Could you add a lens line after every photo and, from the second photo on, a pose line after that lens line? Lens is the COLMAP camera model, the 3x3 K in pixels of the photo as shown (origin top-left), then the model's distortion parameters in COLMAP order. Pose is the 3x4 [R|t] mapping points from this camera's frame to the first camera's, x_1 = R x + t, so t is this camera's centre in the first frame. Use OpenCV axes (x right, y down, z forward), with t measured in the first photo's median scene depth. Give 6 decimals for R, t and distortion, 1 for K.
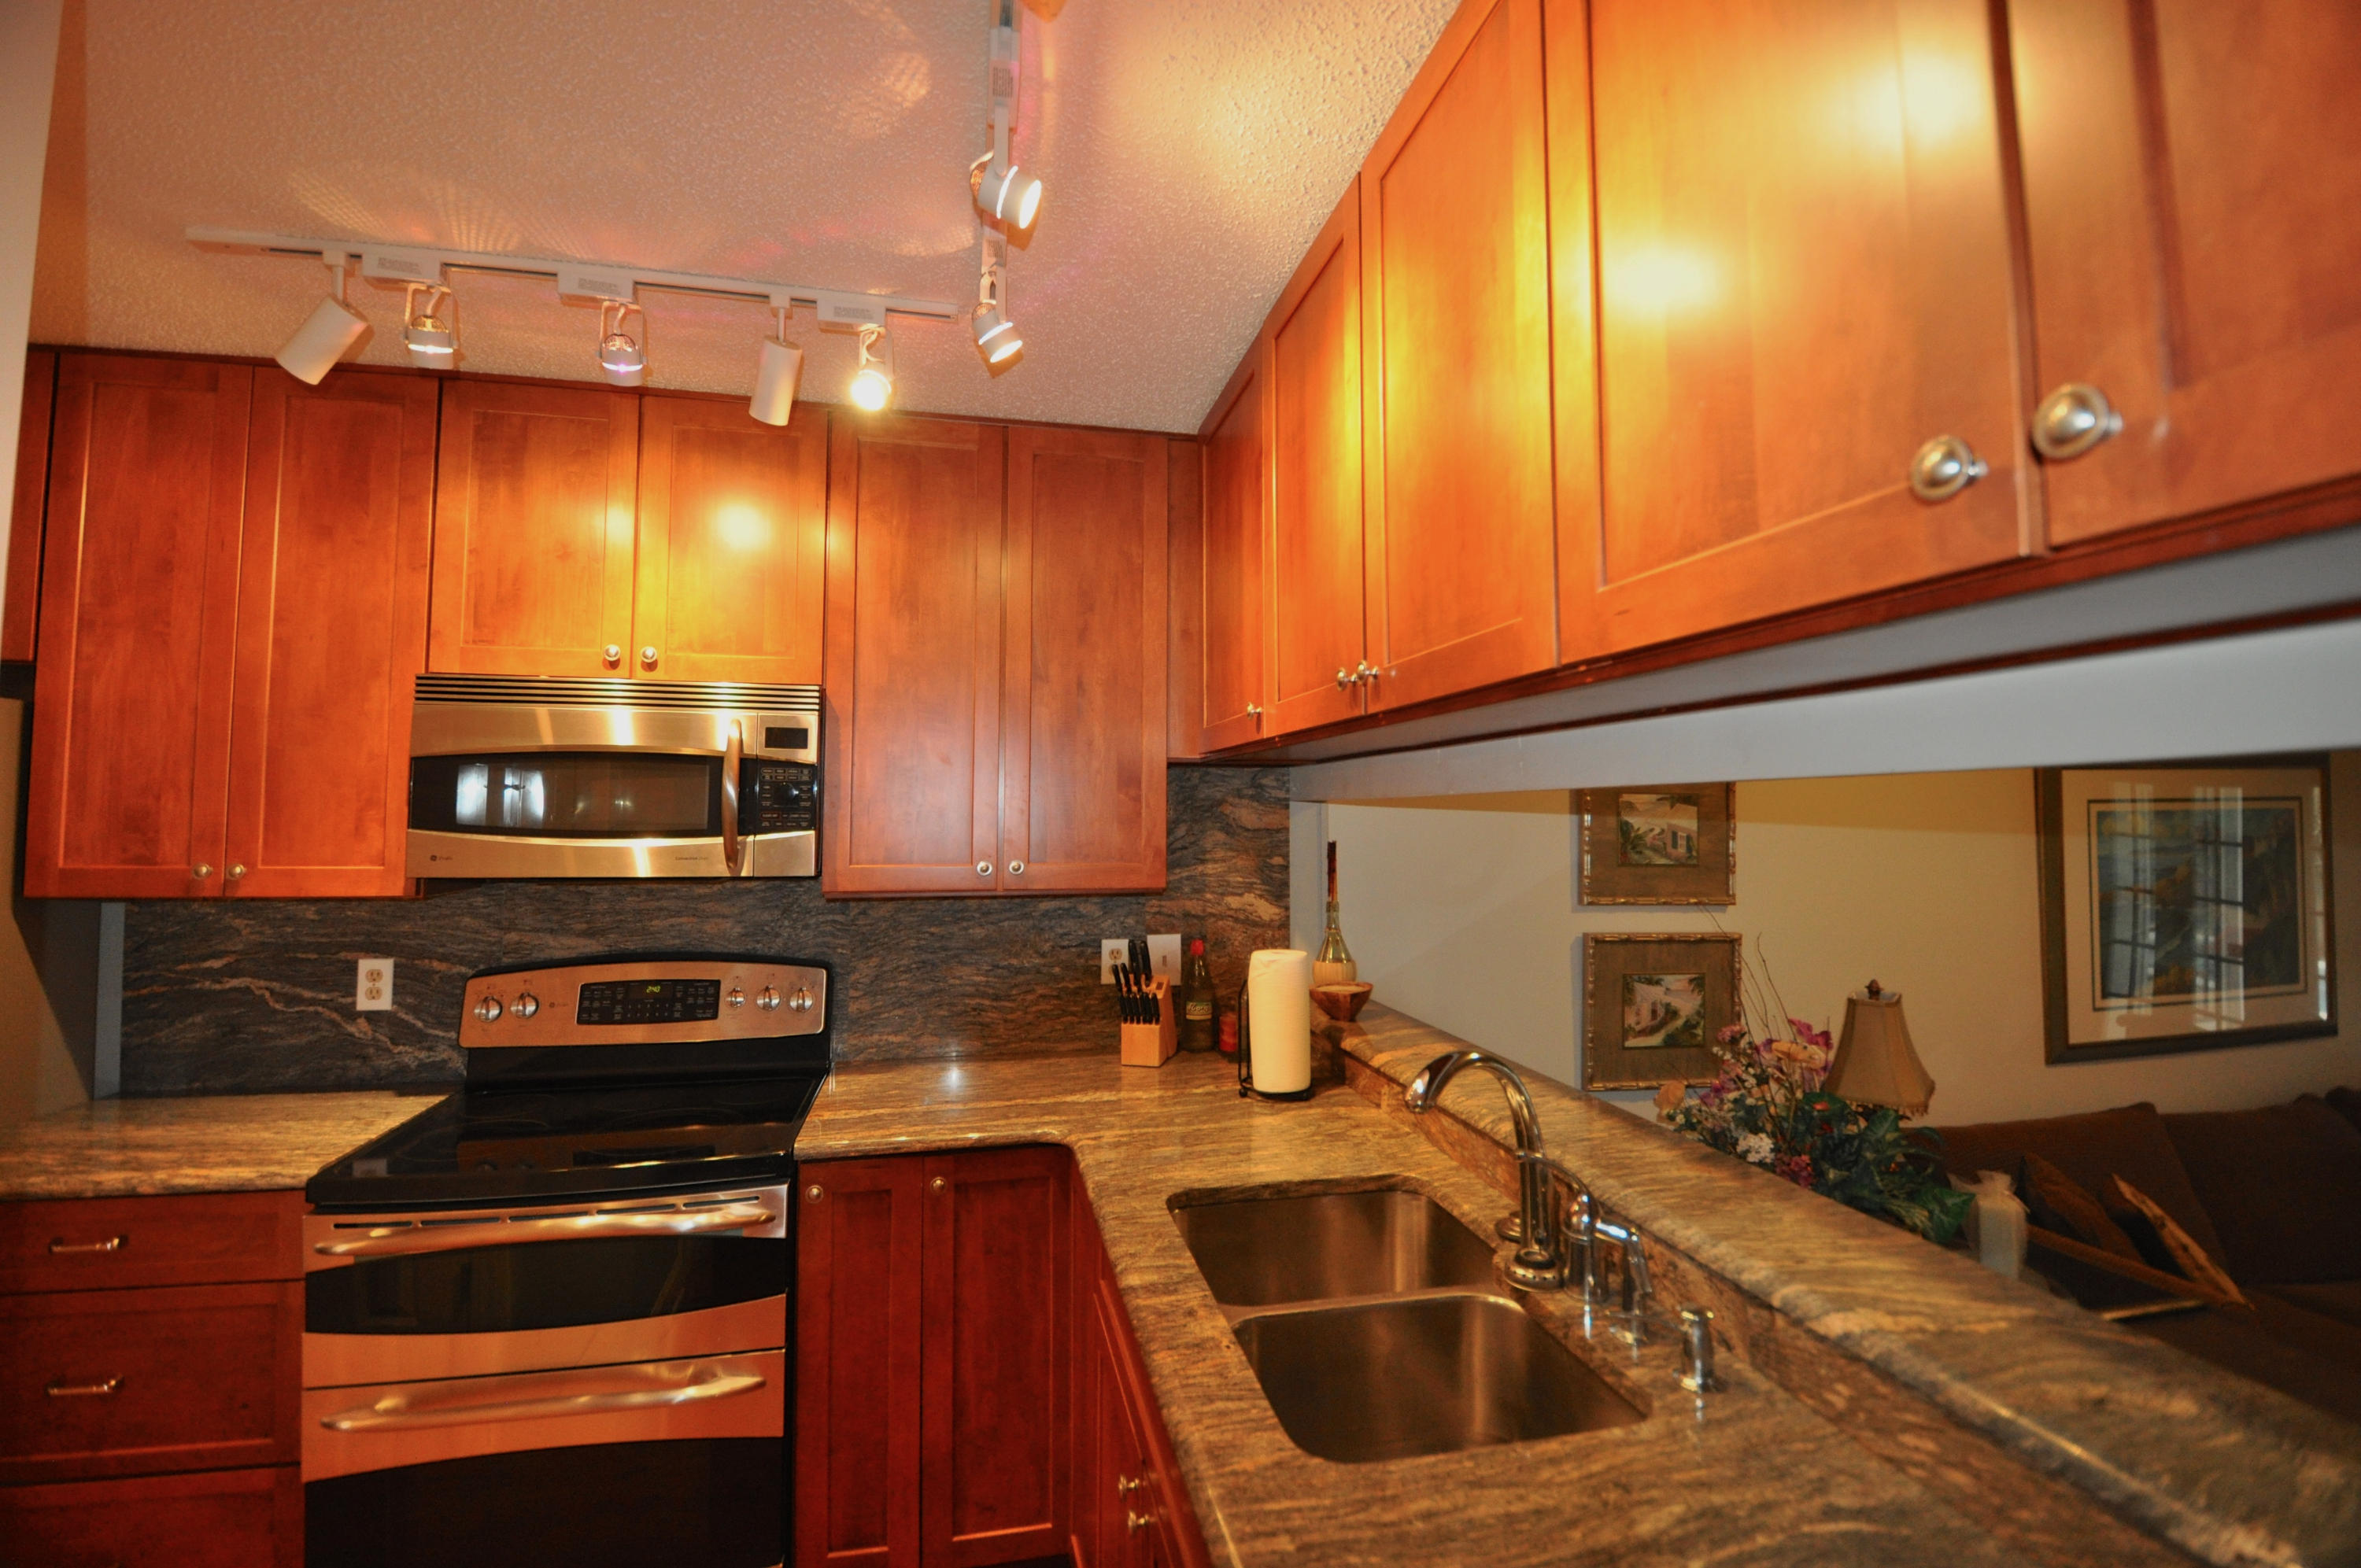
lens RADIAL K [[1031.2, 0, 1178.5], [0, 1031.2, 759.8], [0, 0, 1]] dist [0.017182, -0.023673]
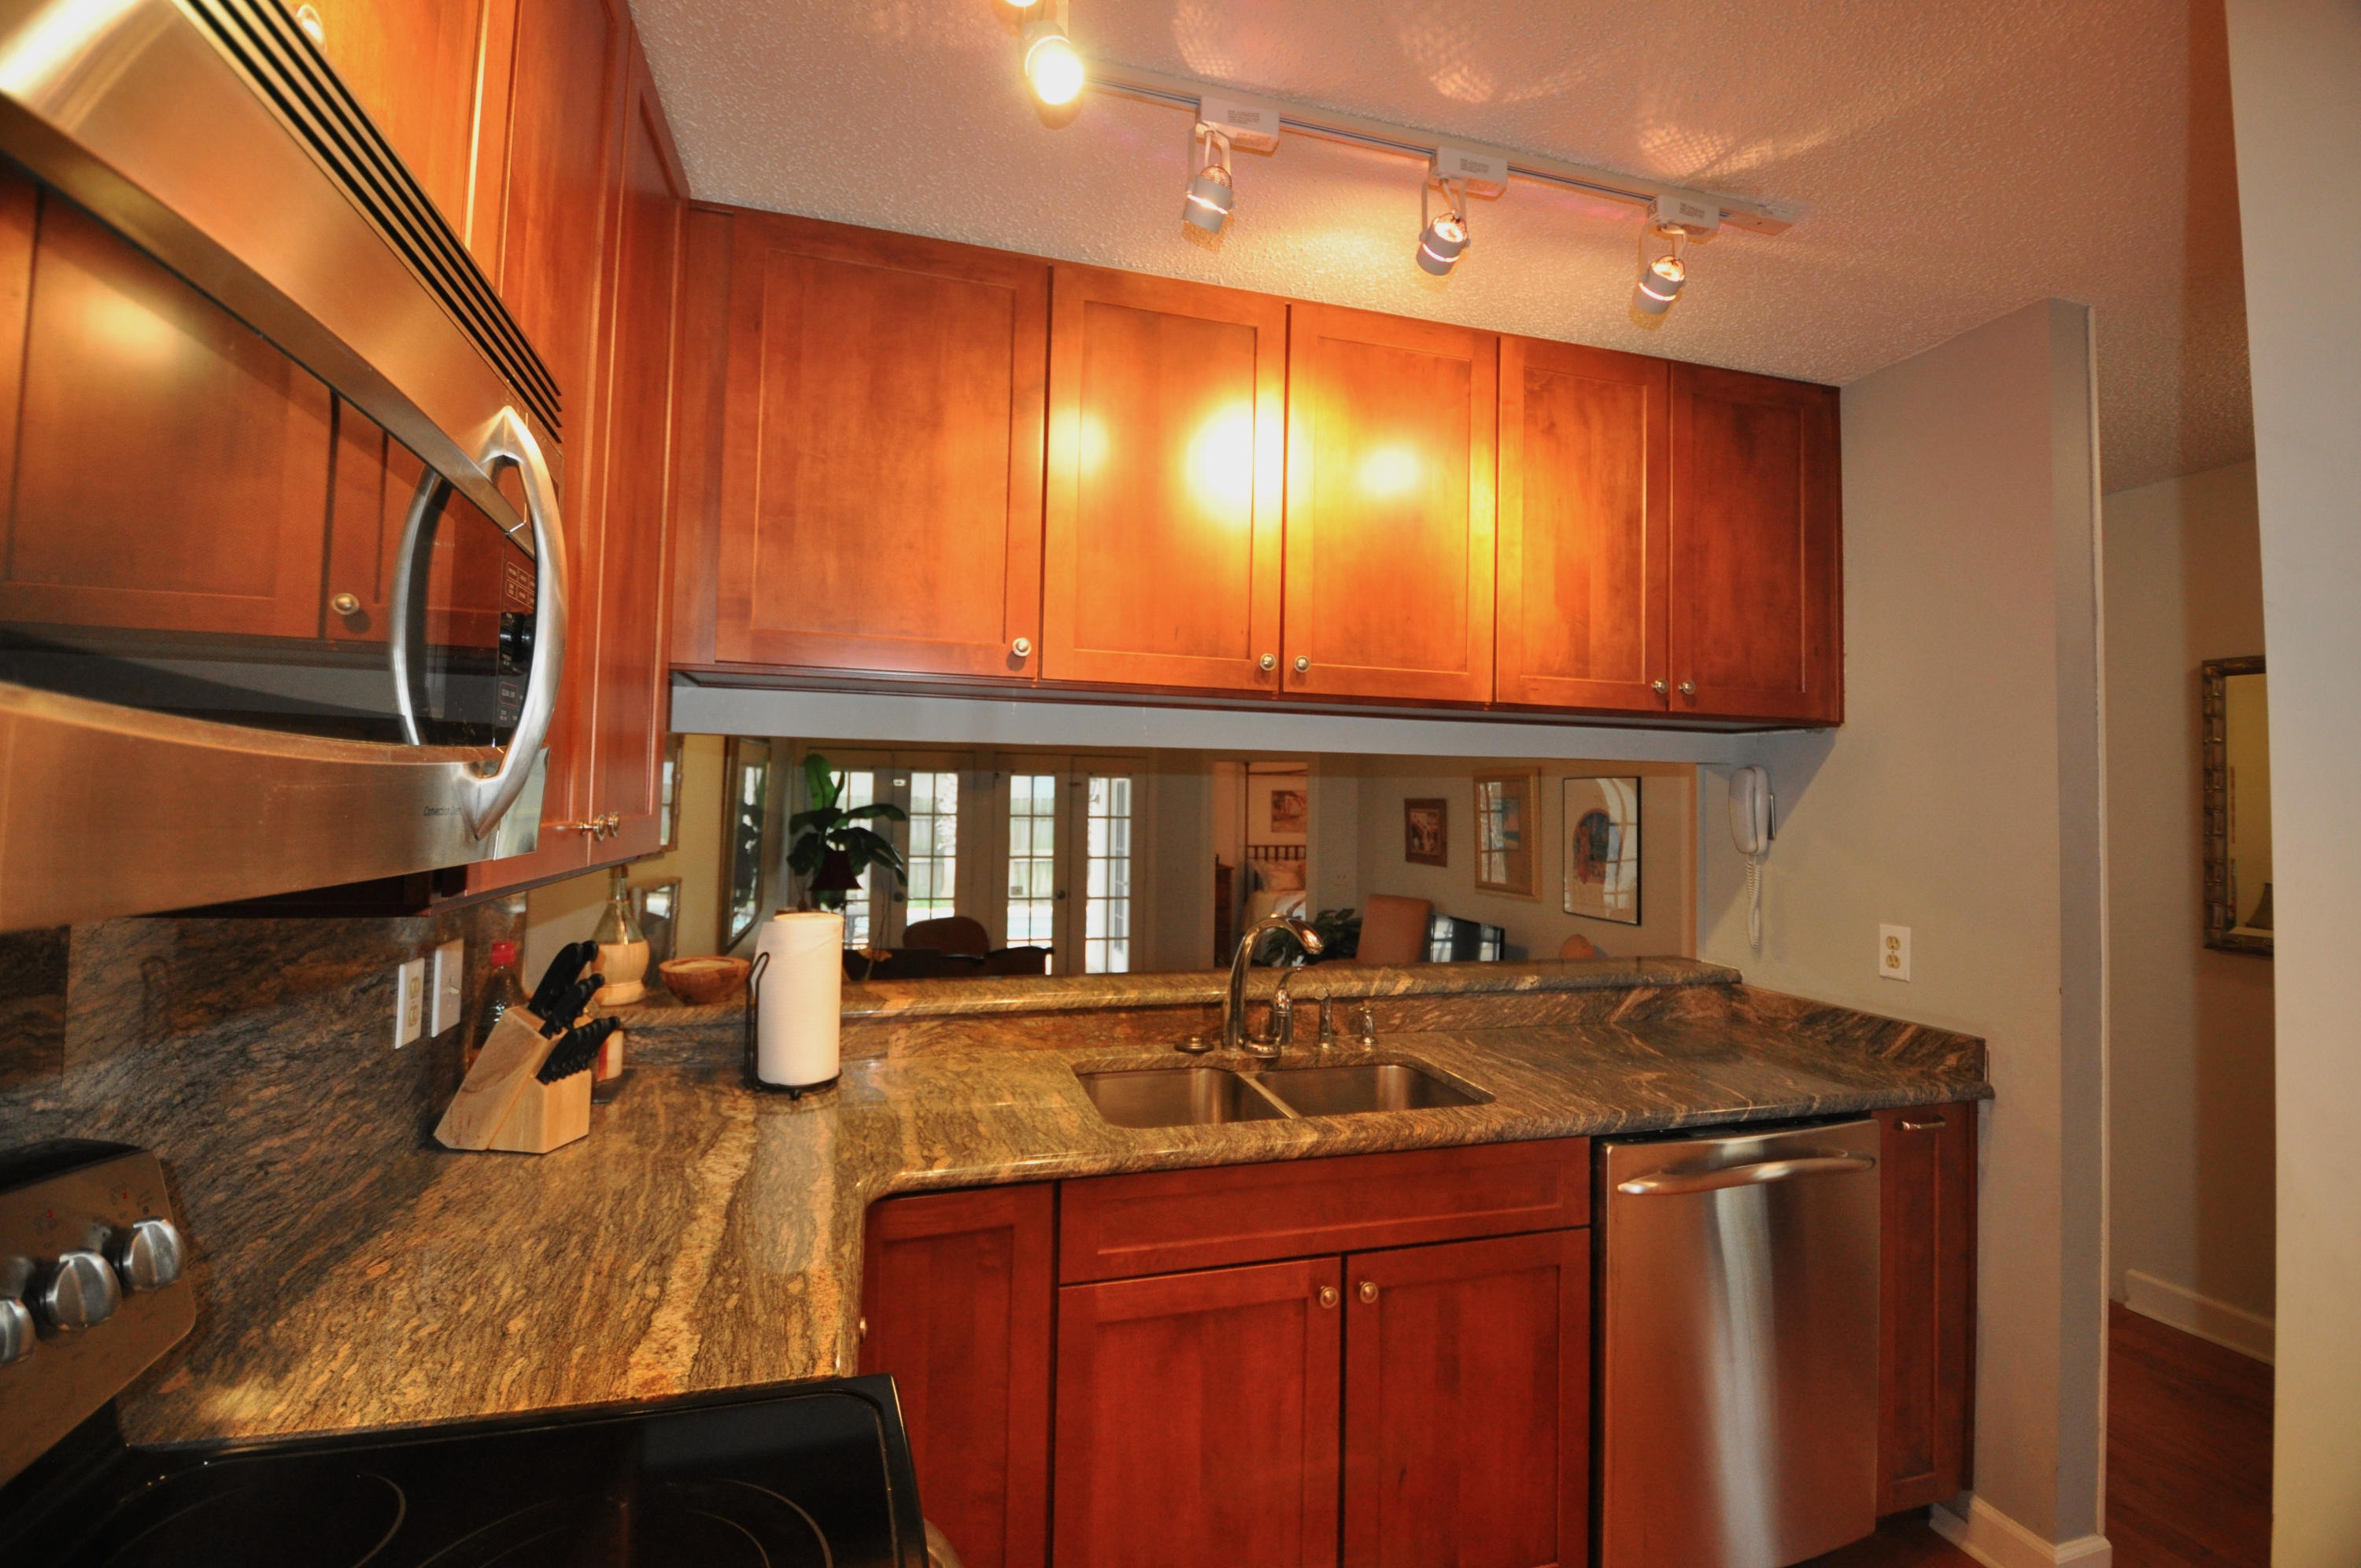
lens RADIAL K [[1031.2, 0, 1178.5], [0, 1031.2, 759.8], [0, 0, 1]] dist [0.017182, -0.023673]
pose [[-0.069482, 0.034756, 0.996978, -0.573768], [-0.071290, 0.996665, -0.039714, 0.054500], [-0.995033, -0.073834, -0.066773, 0.577340]]
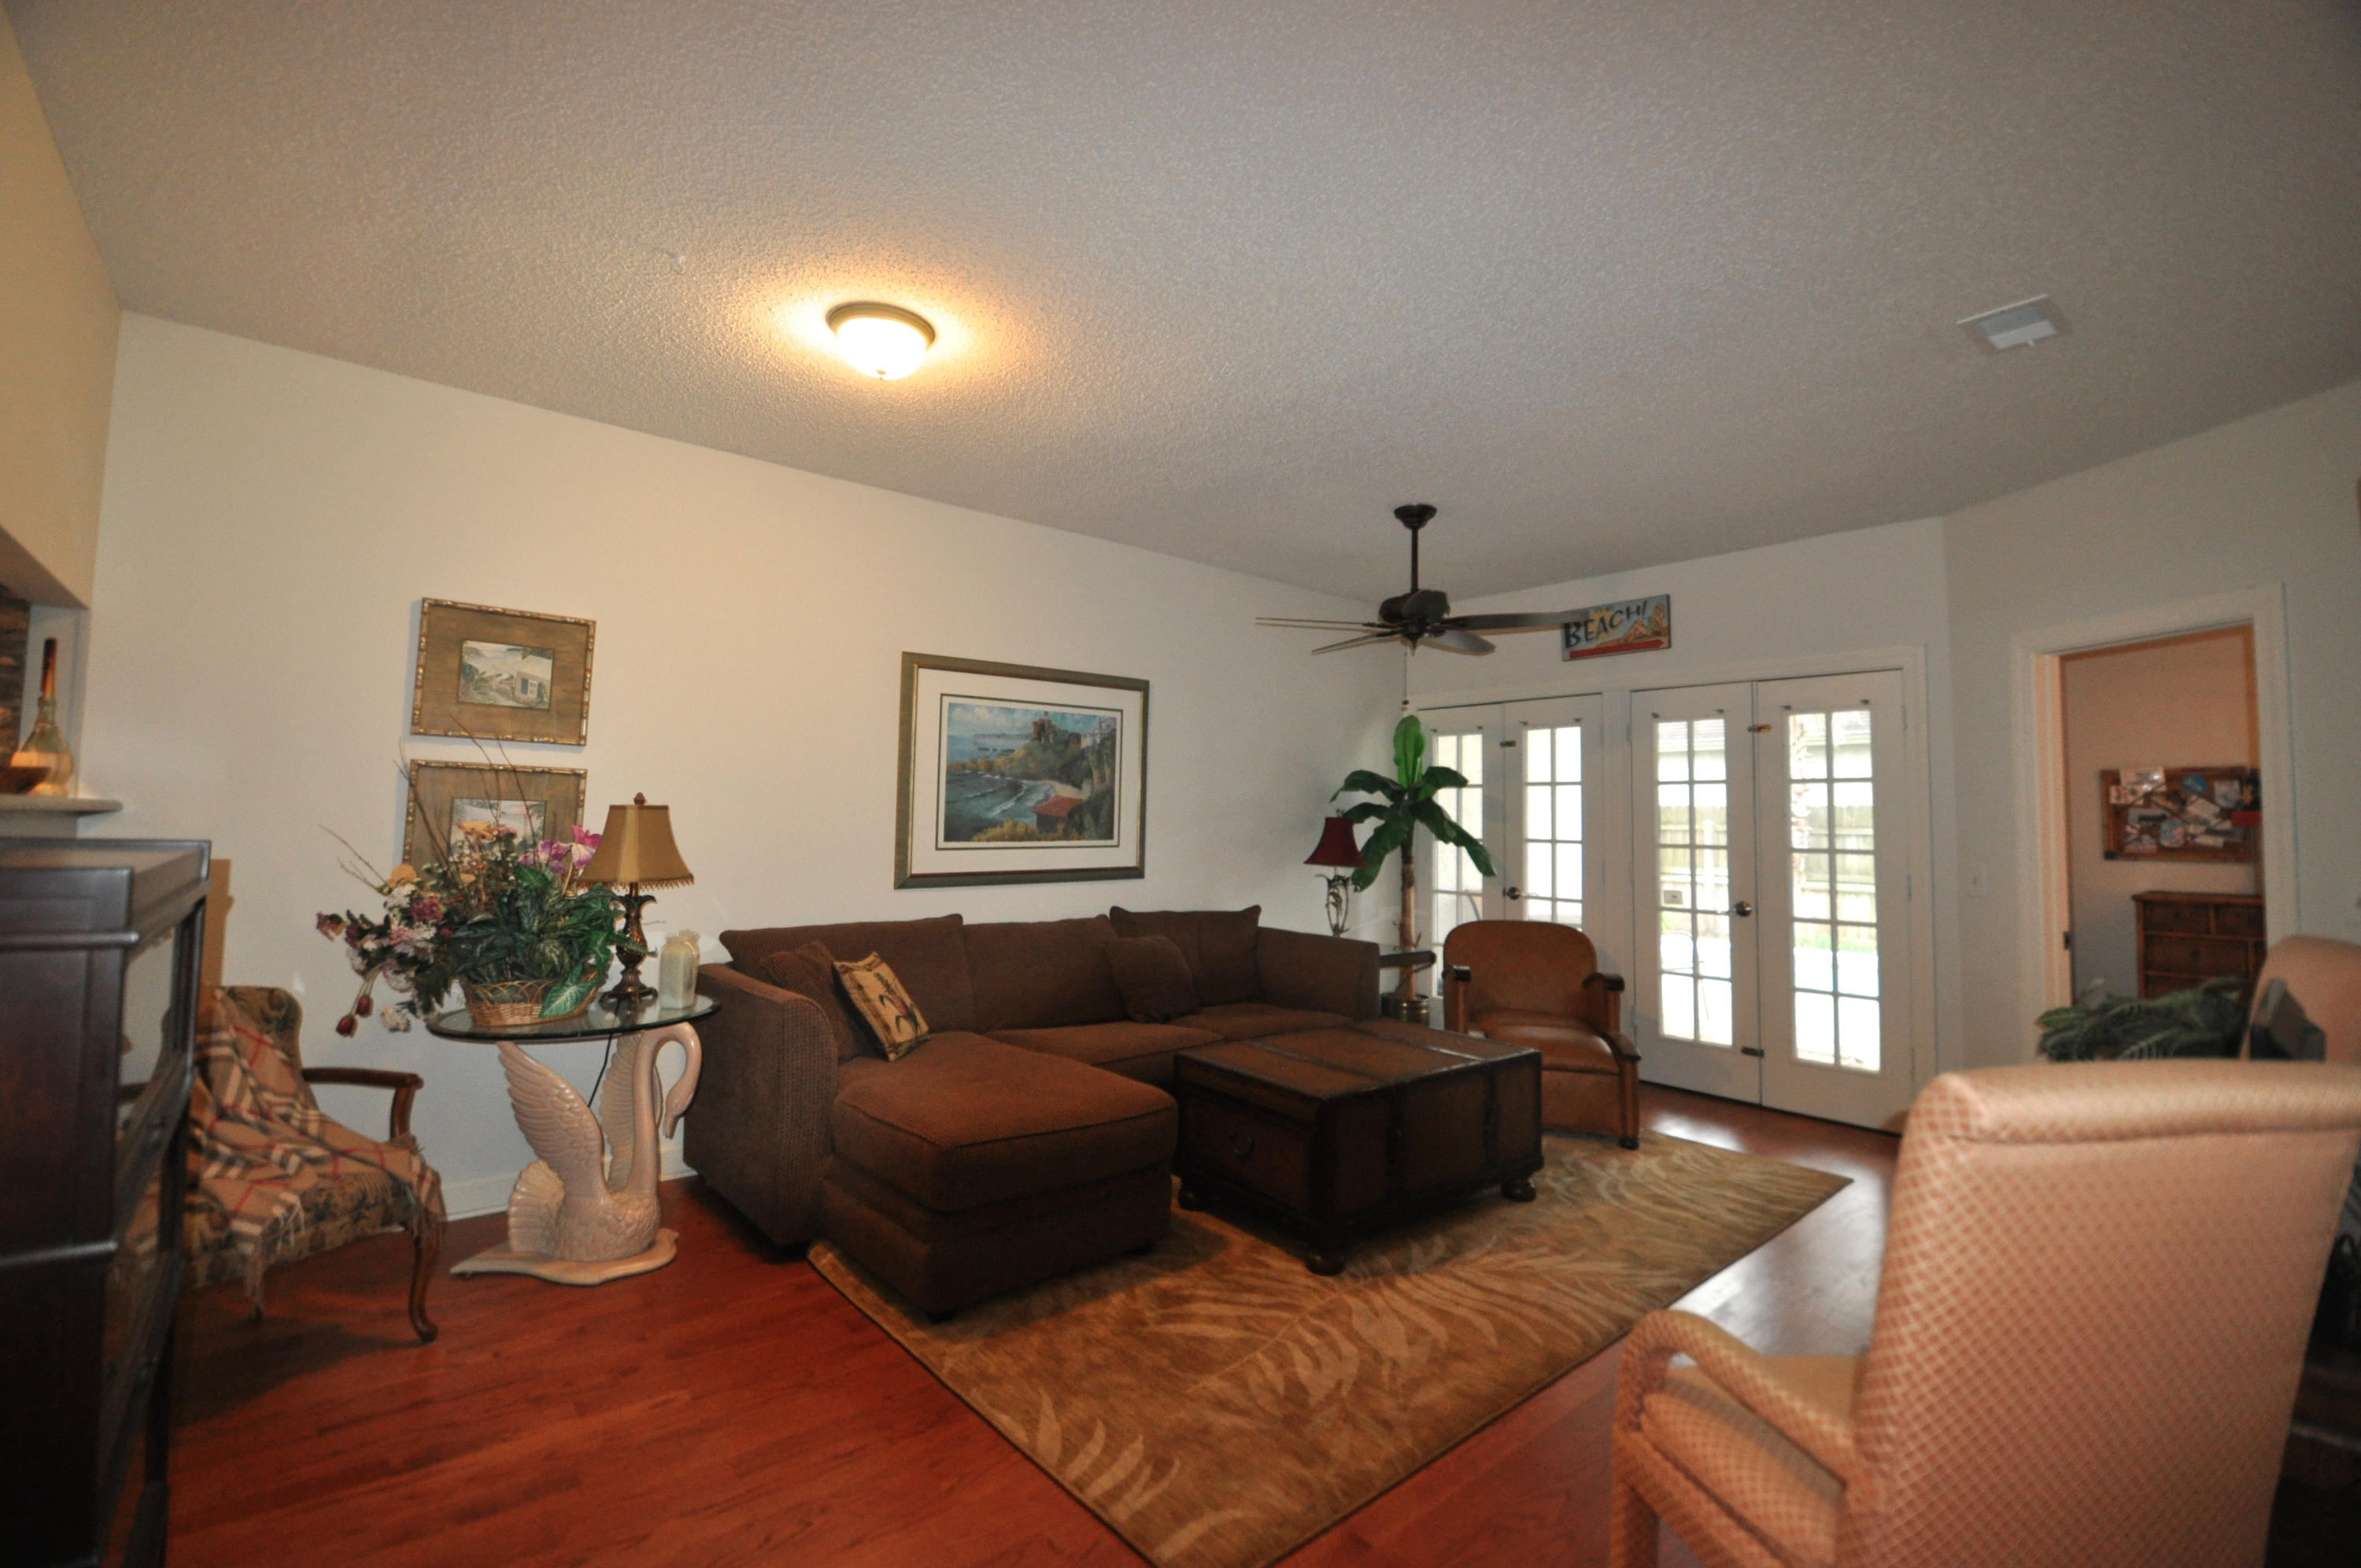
lens RADIAL K [[1031.2, 0, 1178.5], [0, 1031.2, 759.8], [0, 0, 1]] dist [0.017182, -0.023673]
pose [[0.878261, 0.044023, 0.476151, 0.579917], [-0.044140, 0.998965, -0.010945, 0.141708], [-0.476140, -0.011405, 0.879296, -0.372065]]
